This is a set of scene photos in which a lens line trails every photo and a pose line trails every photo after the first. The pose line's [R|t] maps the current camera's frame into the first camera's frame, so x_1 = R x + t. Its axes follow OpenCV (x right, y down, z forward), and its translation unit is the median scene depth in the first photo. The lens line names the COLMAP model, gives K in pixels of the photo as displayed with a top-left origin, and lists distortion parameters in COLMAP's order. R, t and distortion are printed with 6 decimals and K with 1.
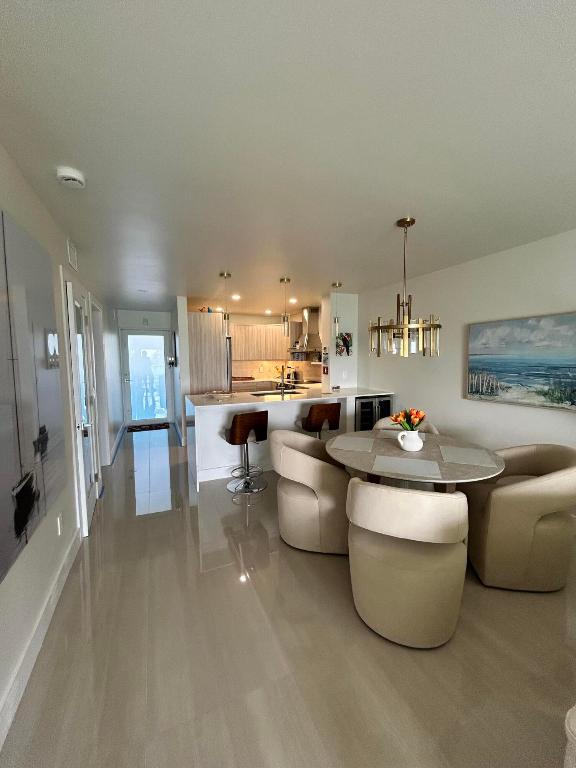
lens RADIAL K [[311.0, 0, 289.4], [0, 311.0, 385.0], [0, 0, 1]] dist [-0.010632, 0.000359]
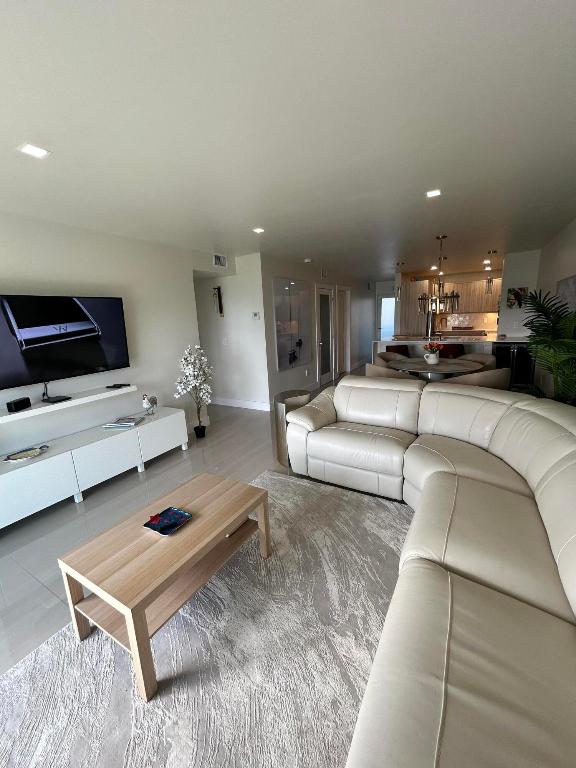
lens RADIAL K [[311.0, 0, 288.6], [0, 311.0, 387.0], [0, 0, 1]] dist [-0.010632, 0.000359]
pose [[0.580119, 0.161809, -0.798298, 0.910229], [-0.031126, 0.983758, 0.176782, 0.024177], [0.813937, -0.077707, 0.575733, -0.524034]]
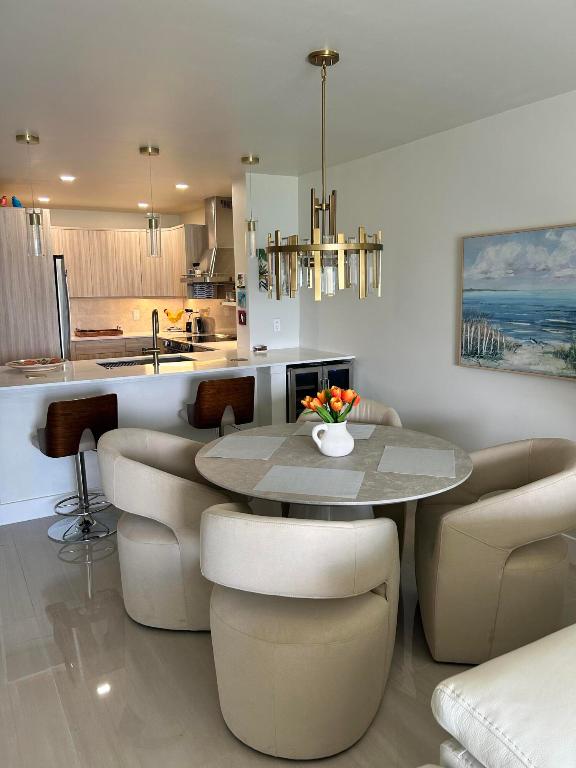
lens RADIAL K [[578.4, 0, 291.3], [0, 578.4, 386.3], [0, 0, 1]] dist [0.025489, -0.030211]
pose [[0.992966, -0.024744, 0.115785, 0.114362], [0.015337, 0.996560, 0.081444, -0.009729], [-0.117402, -0.079096, 0.989930, -0.058001]]
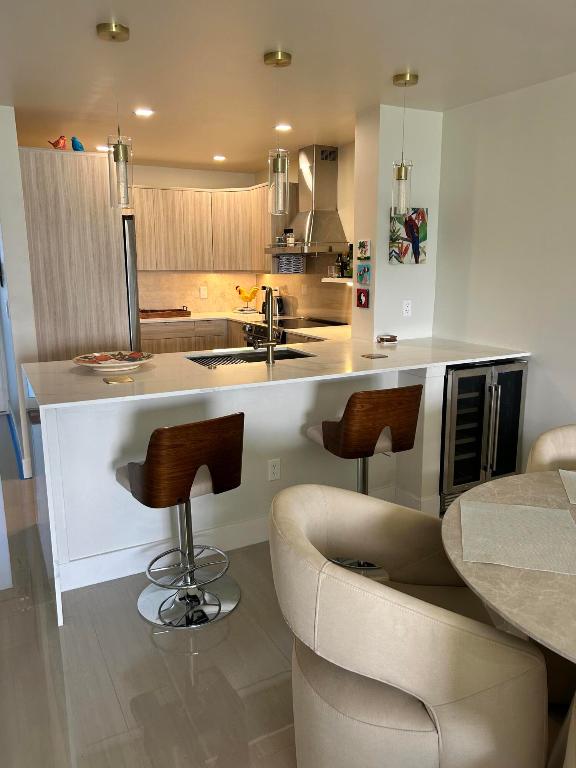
lens RADIAL K [[578.4, 0, 294.9], [0, 578.4, 383.3], [0, 0, 1]] dist [0.025489, -0.030211]
pose [[0.996682, -0.011609, 0.080563, -0.059852], [0.002325, 0.993432, 0.114396, -0.030472], [-0.081362, -0.113829, 0.990163, 0.291391]]
